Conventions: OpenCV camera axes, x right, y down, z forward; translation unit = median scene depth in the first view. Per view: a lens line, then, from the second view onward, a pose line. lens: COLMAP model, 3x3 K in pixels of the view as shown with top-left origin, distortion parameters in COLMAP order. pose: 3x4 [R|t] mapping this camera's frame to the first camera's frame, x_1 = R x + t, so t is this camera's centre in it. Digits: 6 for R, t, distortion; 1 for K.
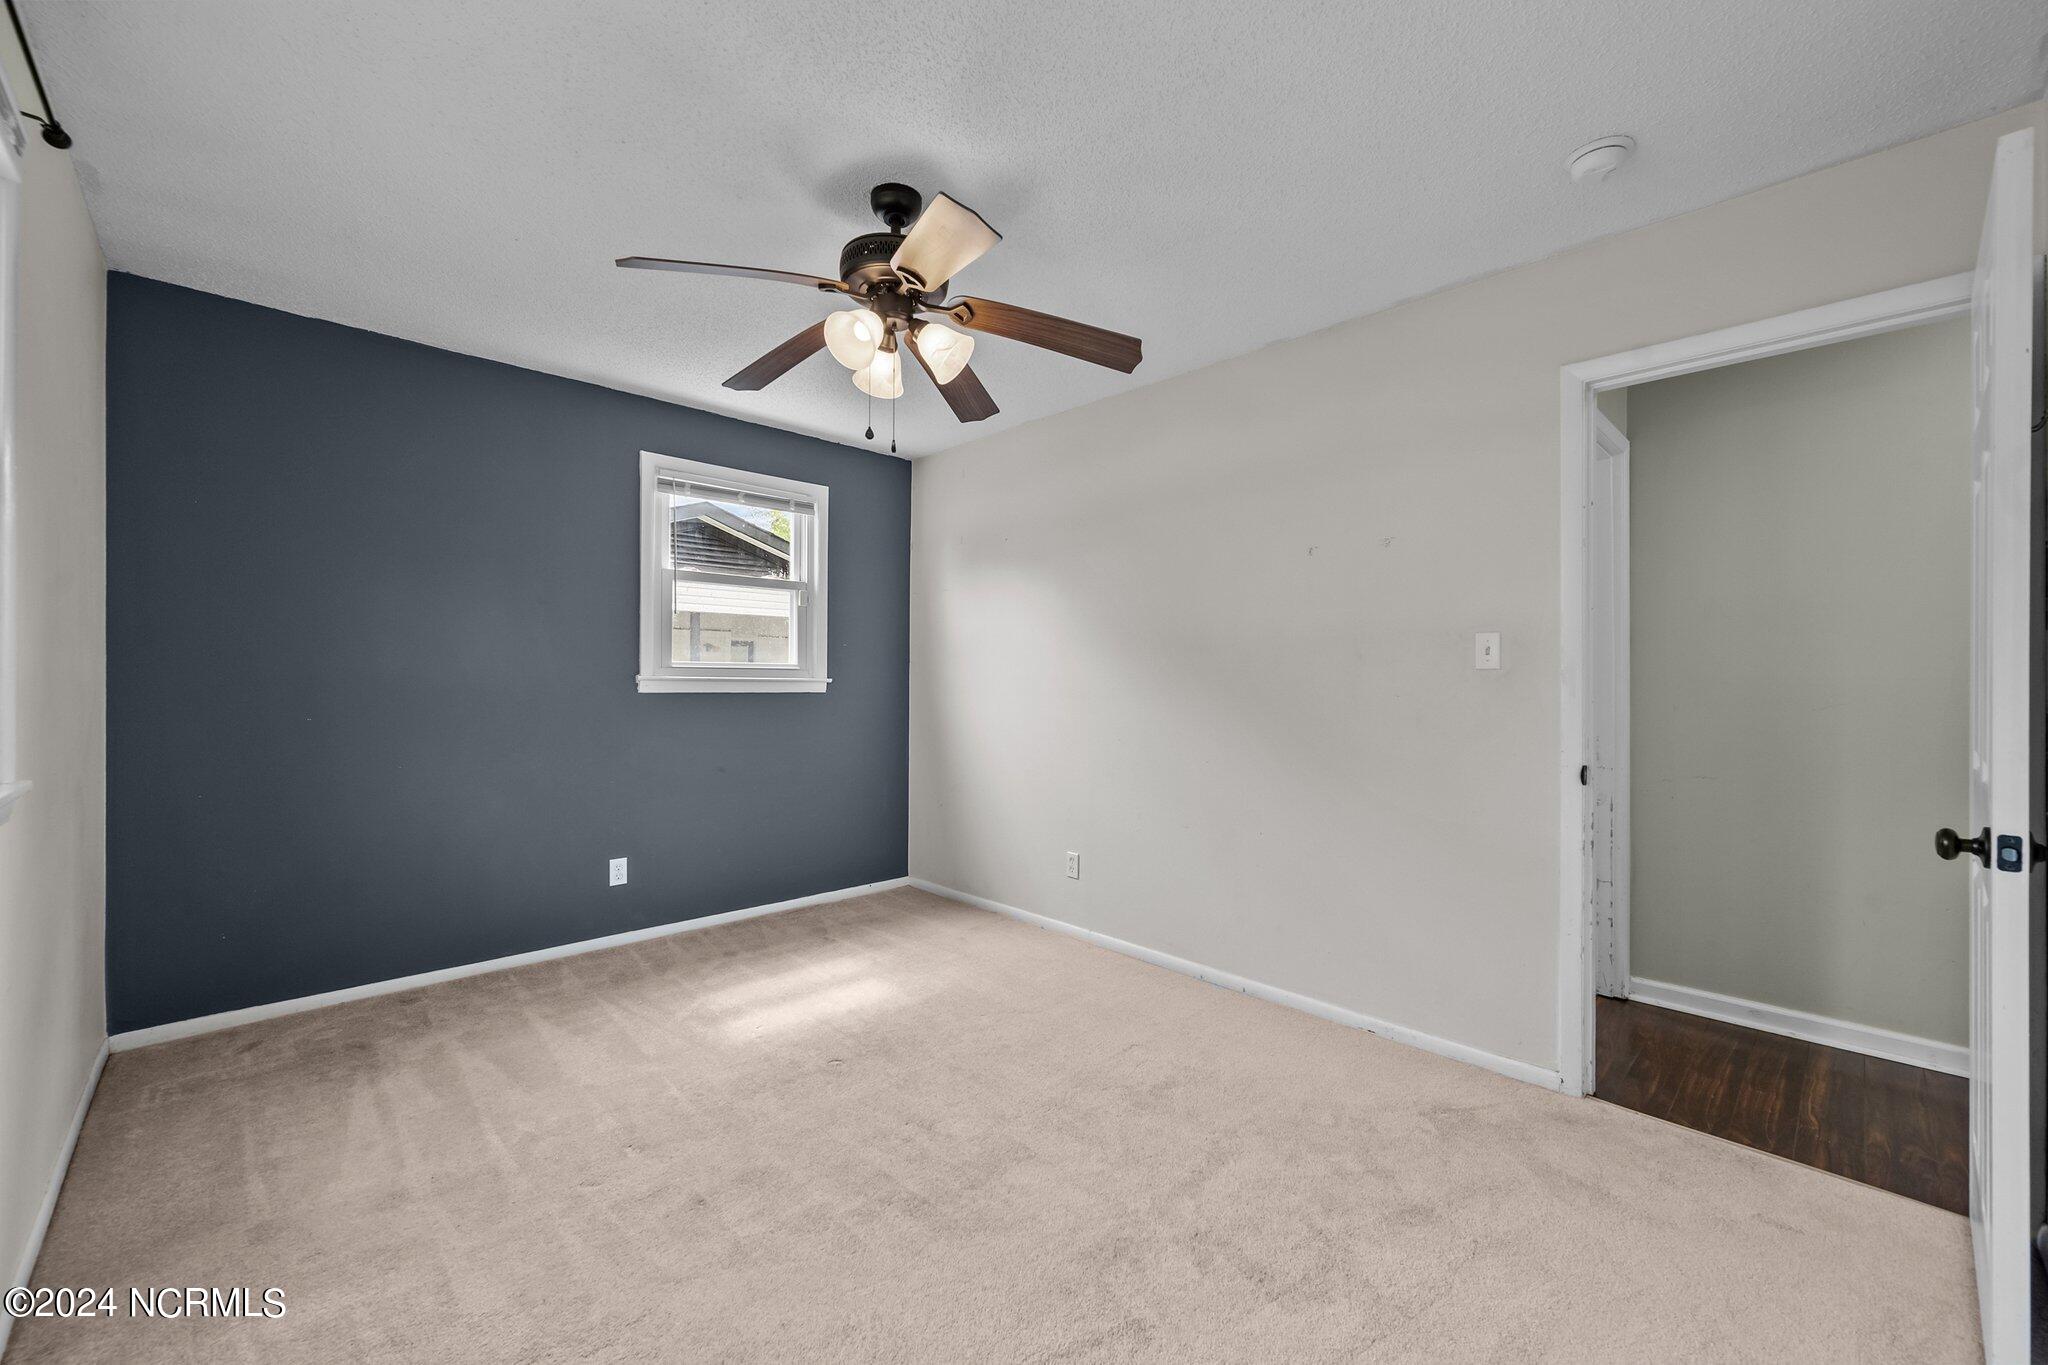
lens RADIAL K [[809.5, 0, 1033.4], [0, 809.5, 681.0], [0, 0, 1]] dist [-0.001129, -0.000148]
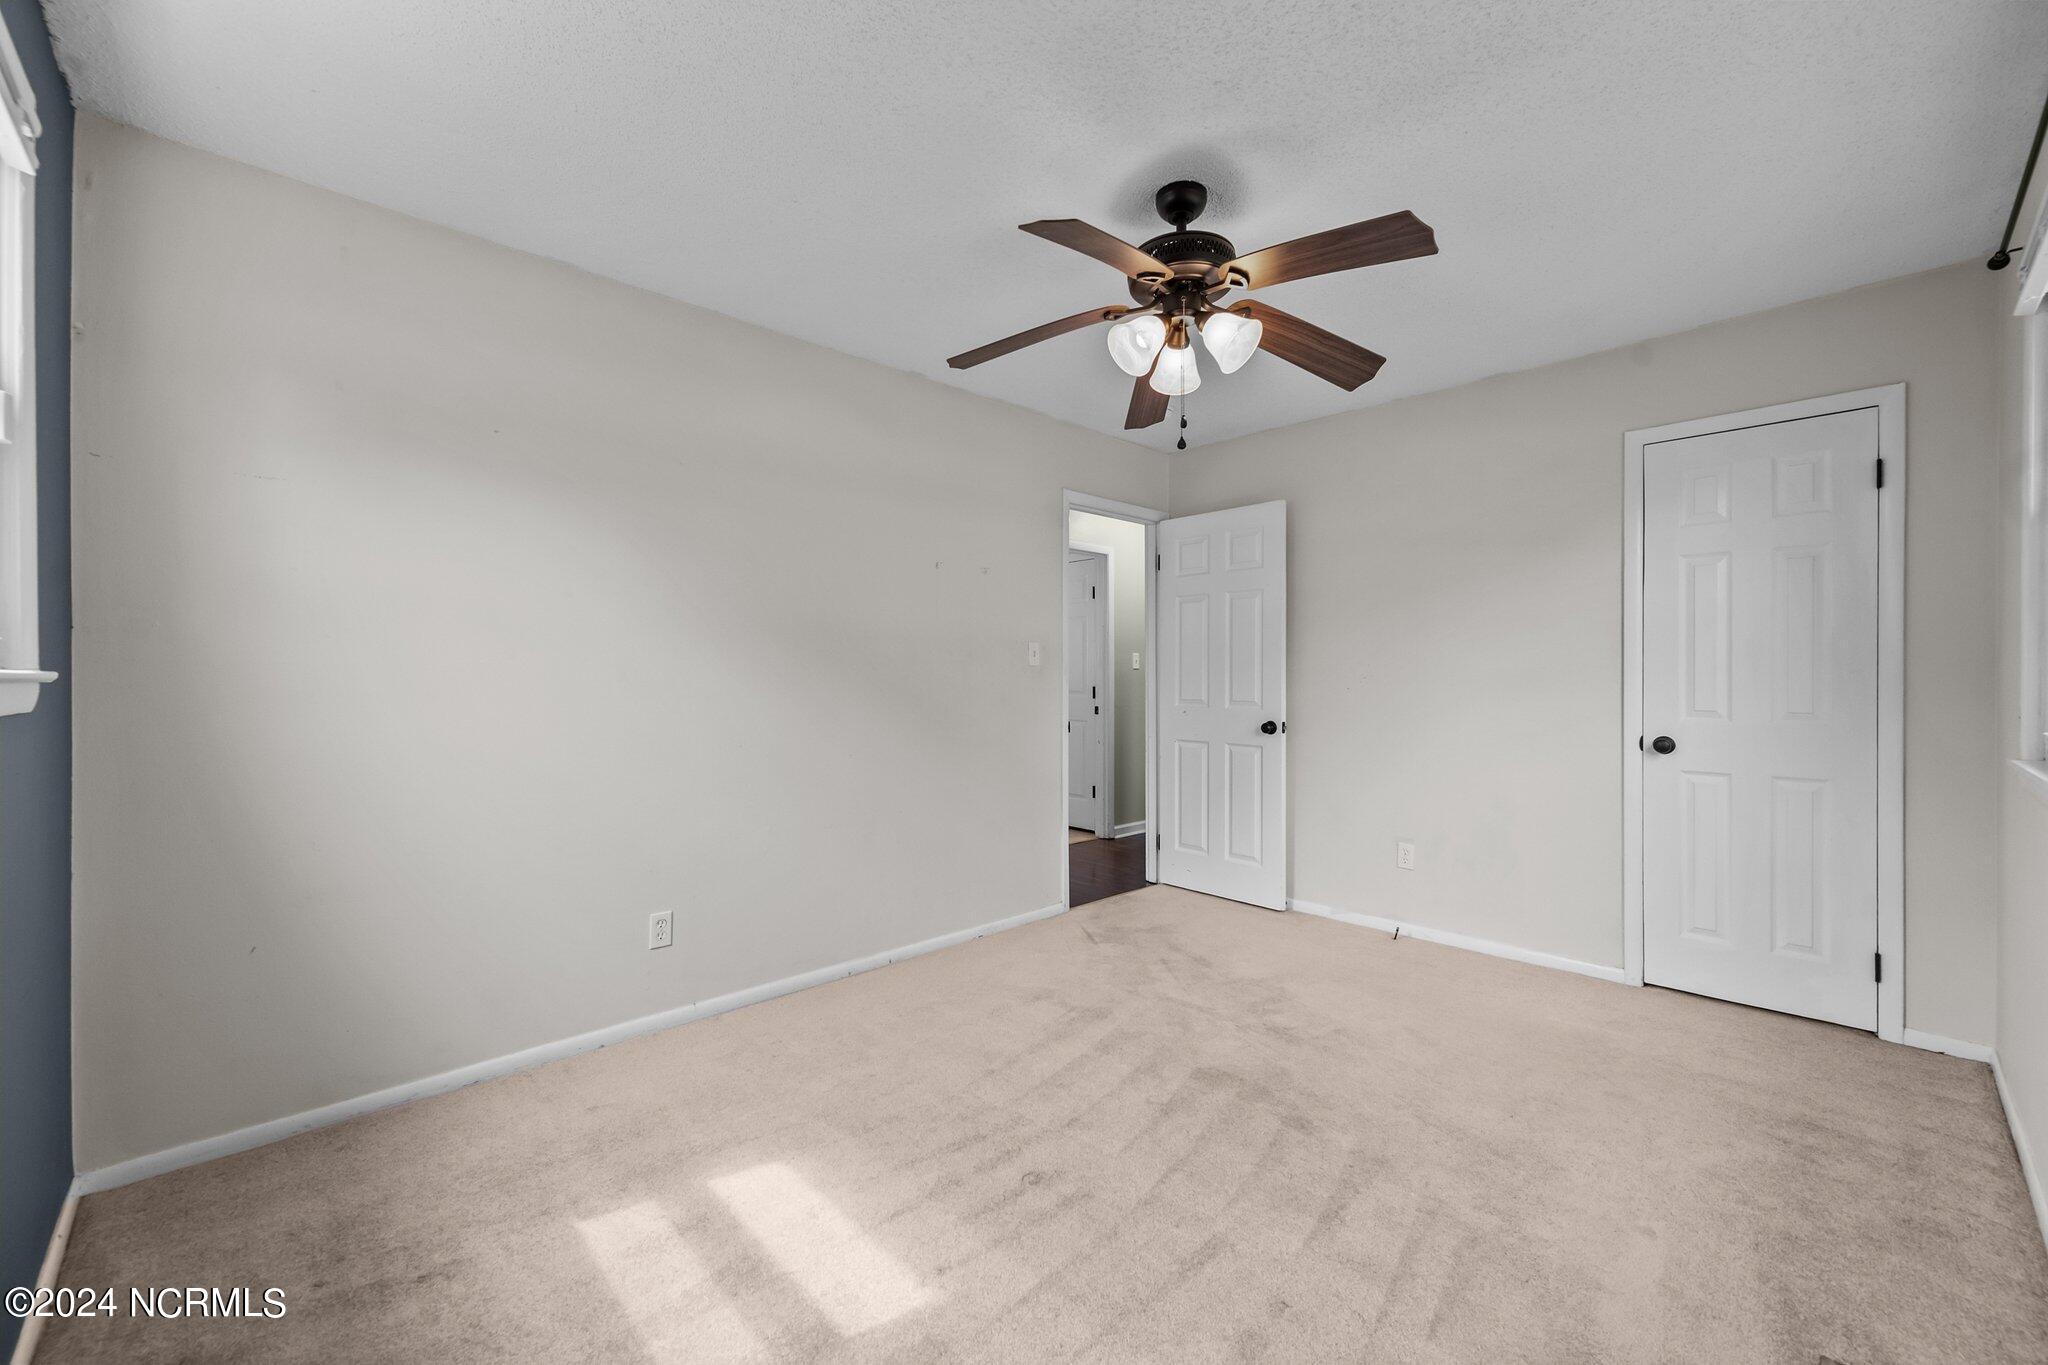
lens RADIAL K [[809.5, 0, 1033.4], [0, 809.5, 681.0], [0, 0, 1]] dist [-0.001129, -0.000148]
pose [[0.007866, -0.013970, 0.999871, -0.768920], [-0.000307, 0.999902, 0.013973, -0.005273], [-0.999969, -0.000417, 0.007860, 0.763185]]
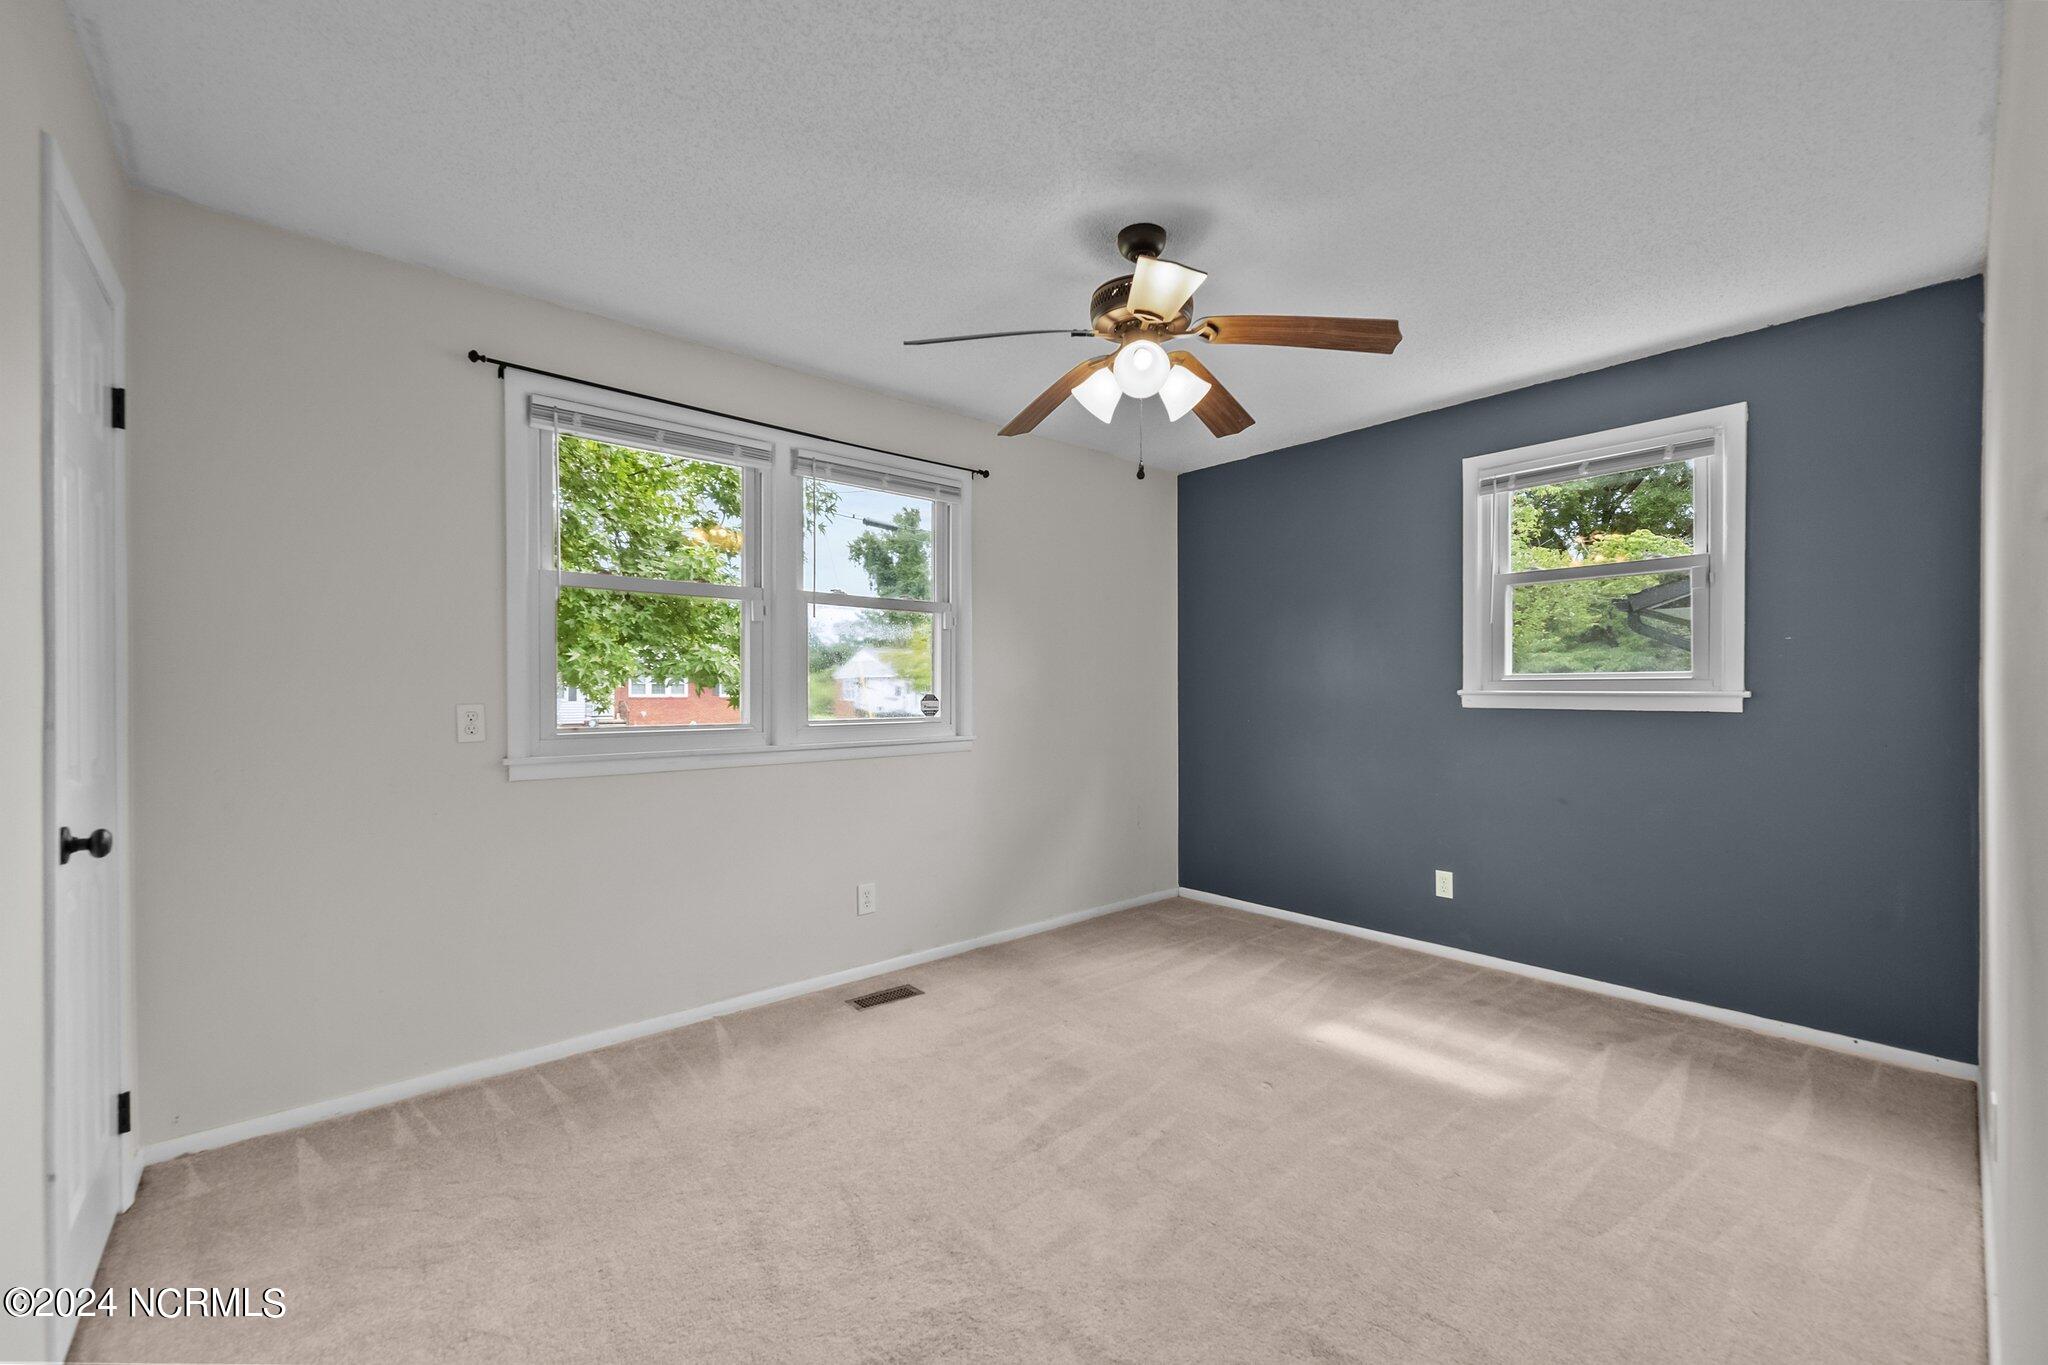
lens RADIAL K [[812.5, 0, 1027.2], [0, 812.5, 693.7], [0, 0, 1]] dist [-0.000734, -0.000105]
pose [[-0.056238, -0.001900, -0.998416, 0.581049], [0.001826, 0.999996, -0.002006, -0.001221], [0.998416, -0.001936, -0.056234, 0.590291]]
